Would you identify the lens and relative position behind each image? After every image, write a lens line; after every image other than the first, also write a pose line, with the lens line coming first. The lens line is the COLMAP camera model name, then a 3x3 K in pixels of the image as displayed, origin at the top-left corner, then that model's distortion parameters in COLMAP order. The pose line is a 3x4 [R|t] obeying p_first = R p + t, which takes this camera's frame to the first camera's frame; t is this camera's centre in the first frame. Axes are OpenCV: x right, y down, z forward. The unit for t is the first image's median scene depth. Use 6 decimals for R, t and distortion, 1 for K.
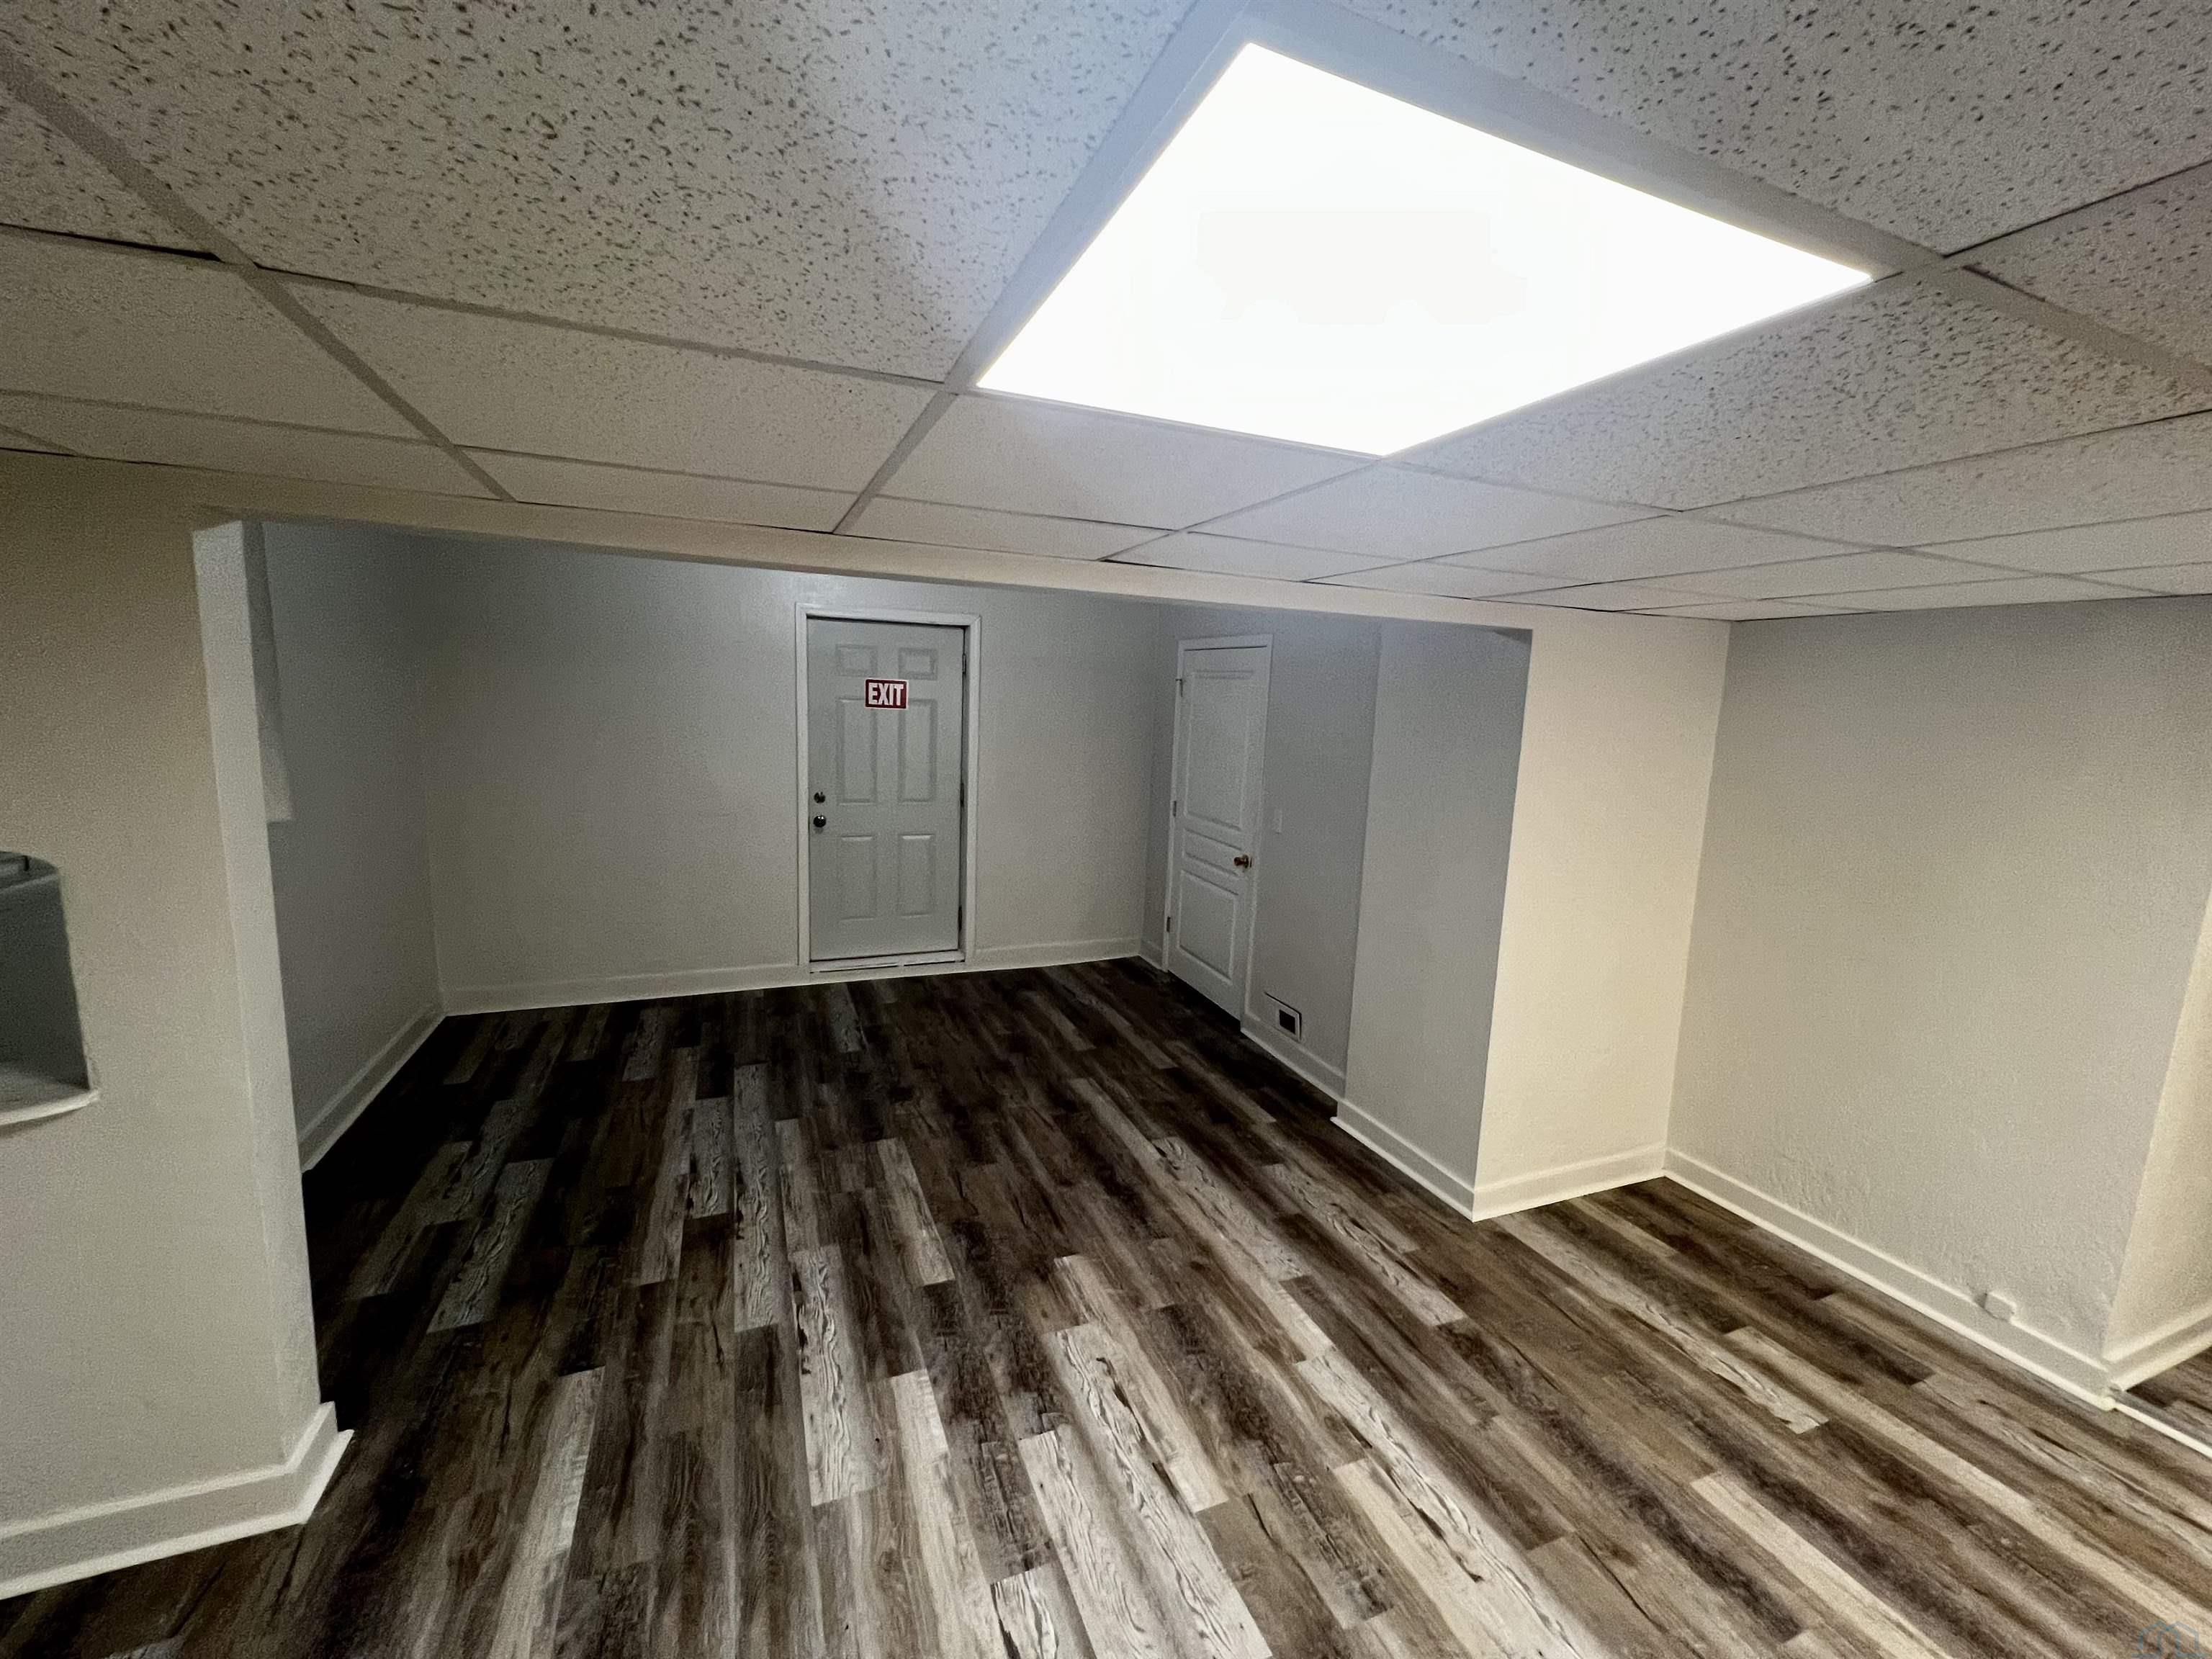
lens RADIAL K [[890.2, 0, 1103.9], [0, 890.2, 823.8], [0, 0, 1]] dist [0.000566, -0.000020]
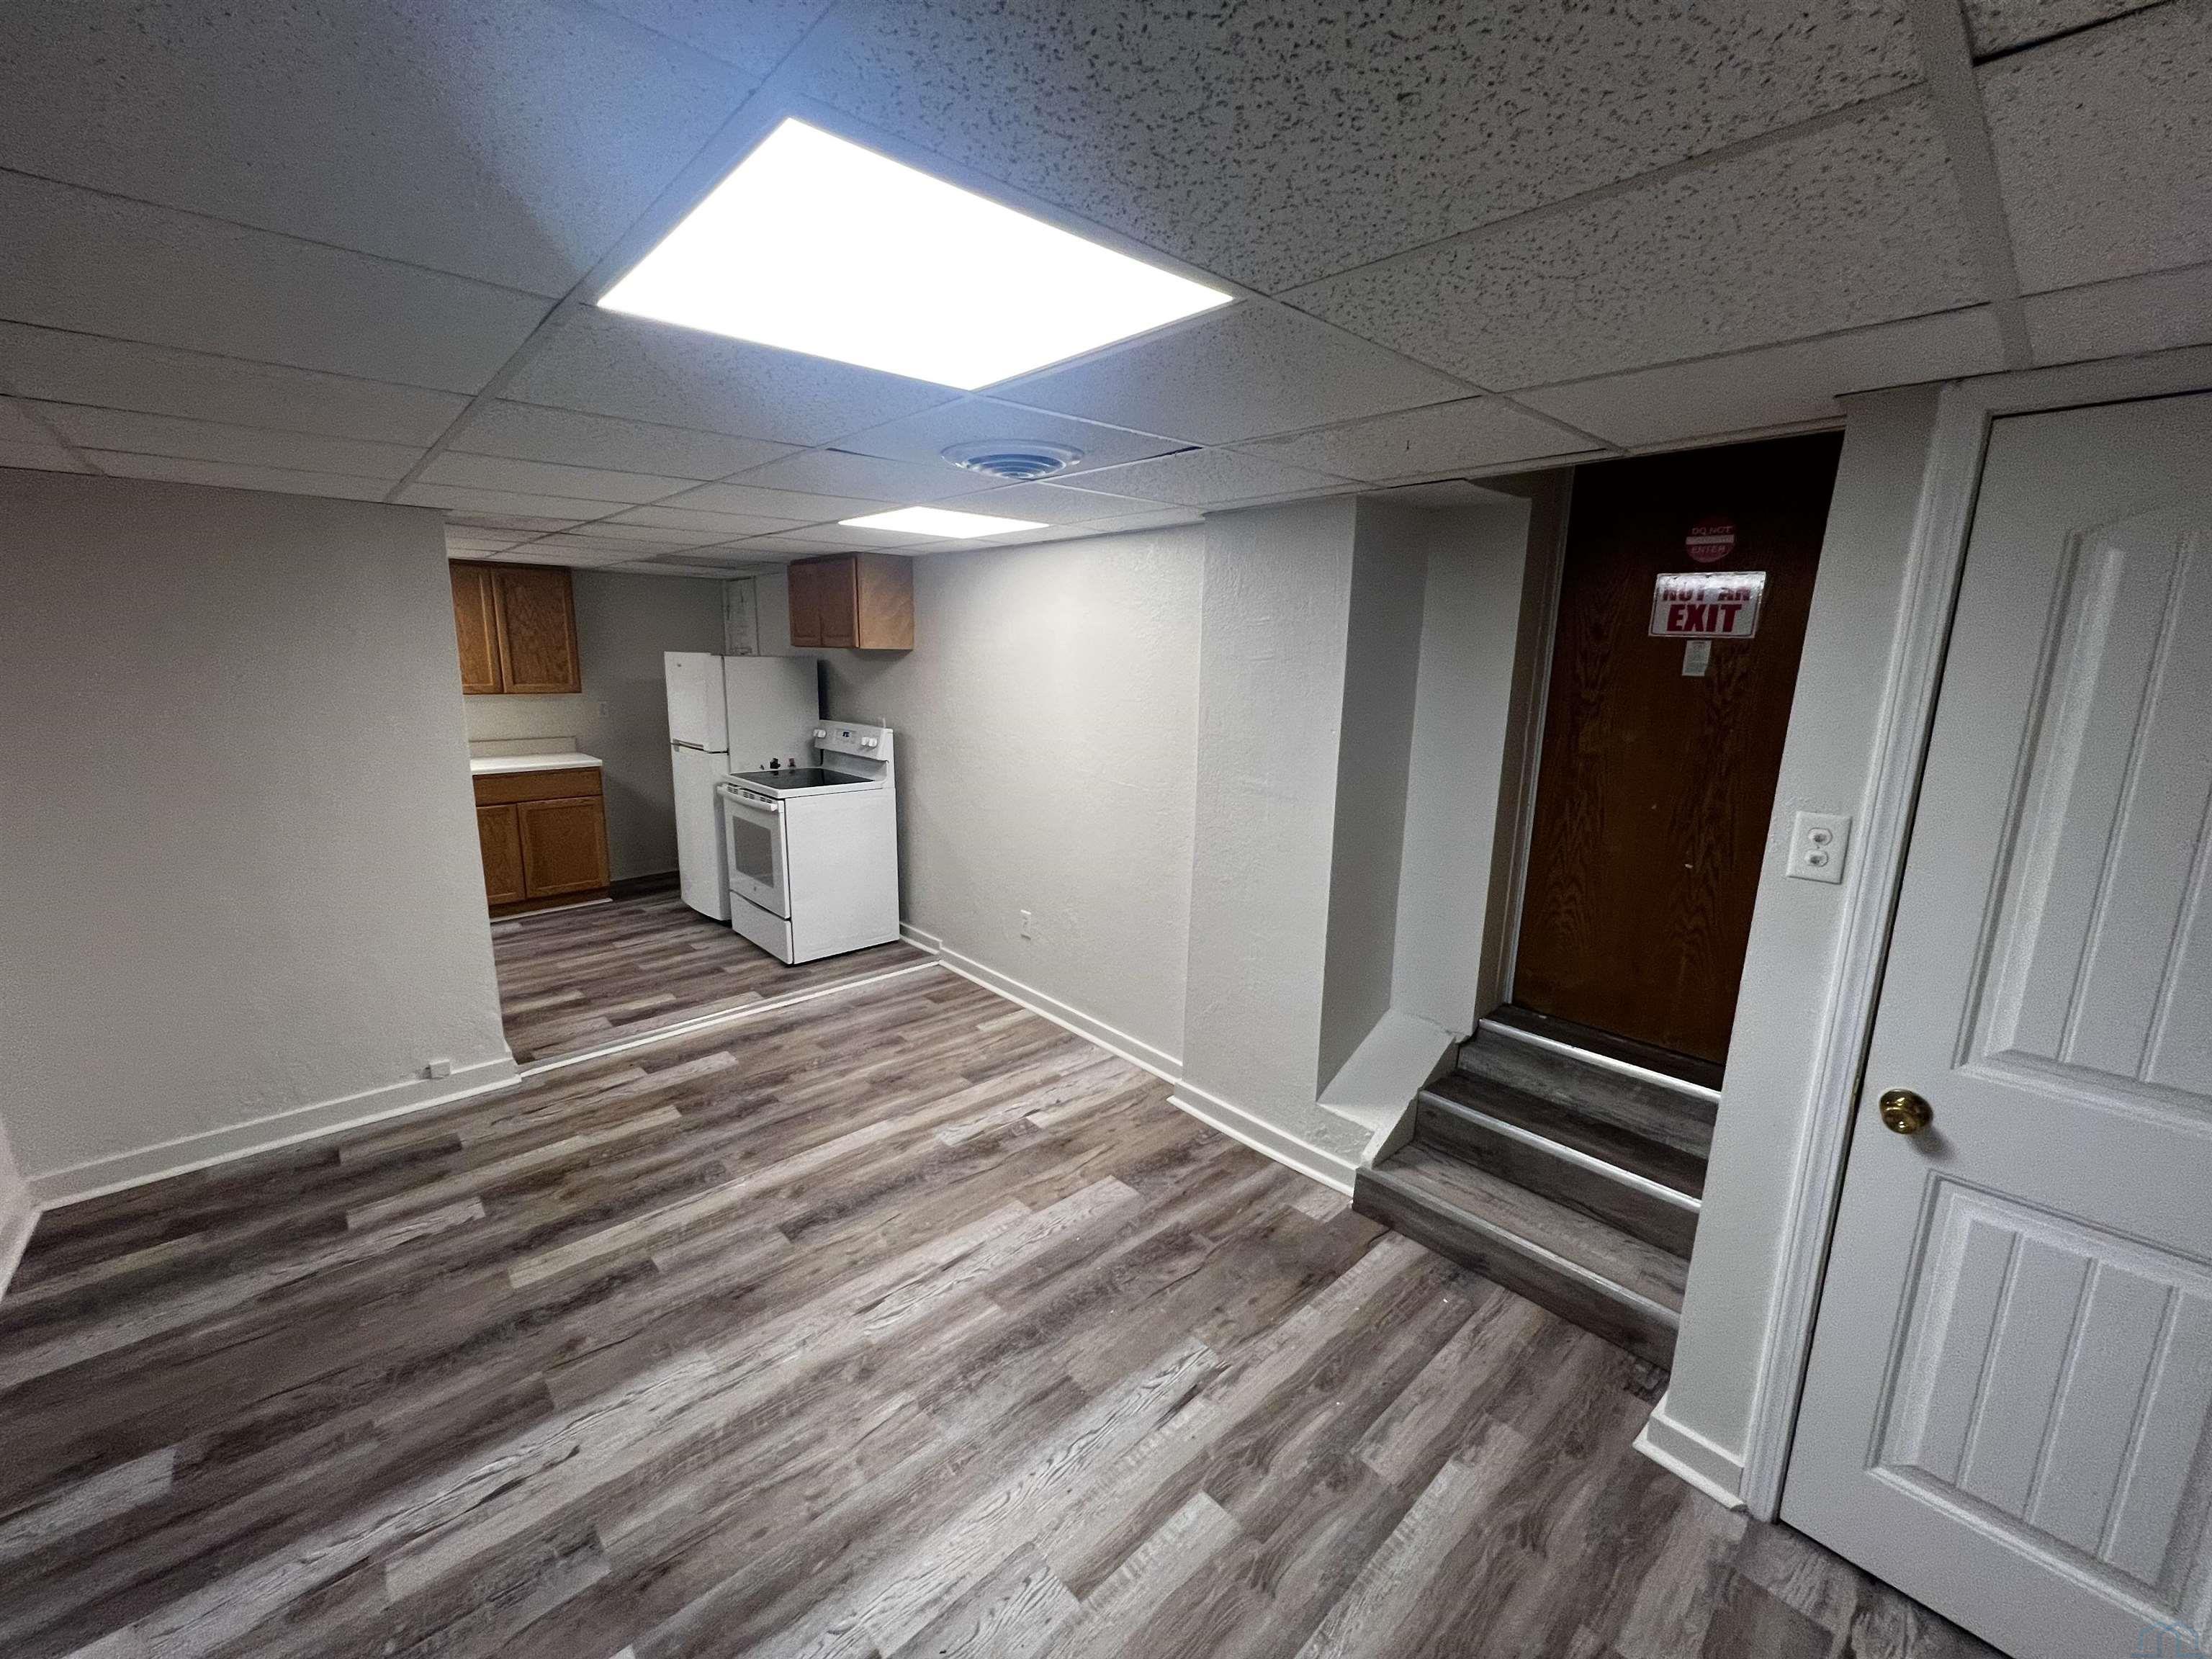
lens RADIAL K [[890.2, 0, 1099.3], [0, 890.2, 825.0], [0, 0, 1]] dist [0.000566, -0.000020]
pose [[-0.348828, -0.226815, 0.909326, -0.476970], [0.107640, 0.954155, 0.279289, -0.056615], [-0.930985, 0.195303, -0.308422, 0.515440]]
